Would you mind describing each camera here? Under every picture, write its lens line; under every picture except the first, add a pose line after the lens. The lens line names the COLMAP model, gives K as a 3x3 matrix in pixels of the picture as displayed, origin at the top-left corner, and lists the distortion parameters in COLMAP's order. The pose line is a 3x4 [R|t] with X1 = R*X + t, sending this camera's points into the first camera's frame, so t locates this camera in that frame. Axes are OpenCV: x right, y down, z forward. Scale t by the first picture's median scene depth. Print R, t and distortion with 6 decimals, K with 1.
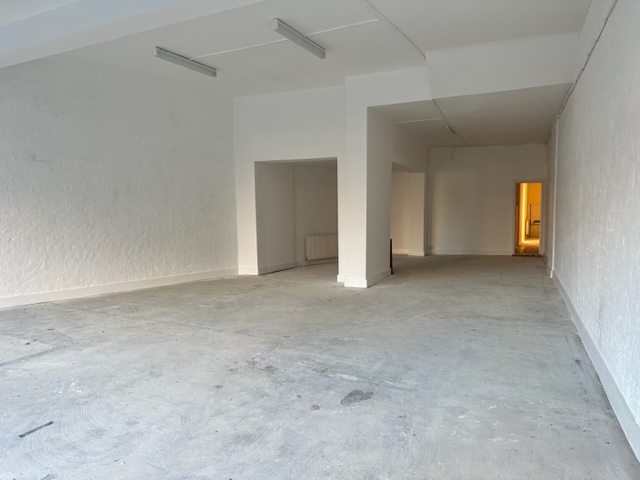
lens RADIAL K [[447.5, 0, 317.2], [0, 447.5, 242.1], [0, 0, 1]] dist [0.000757, -0.015432]
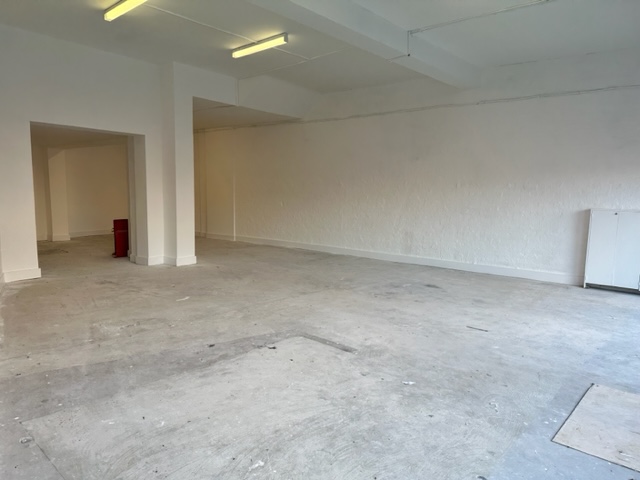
lens RADIAL K [[447.5, 0, 318.0], [0, 447.5, 238.2], [0, 0, 1]] dist [0.000757, -0.015432]
pose [[0.294560, -0.100134, 0.950372, -1.429990], [0.067175, 0.994205, 0.083932, -0.048665], [-0.953269, 0.039119, 0.299579, 0.656058]]
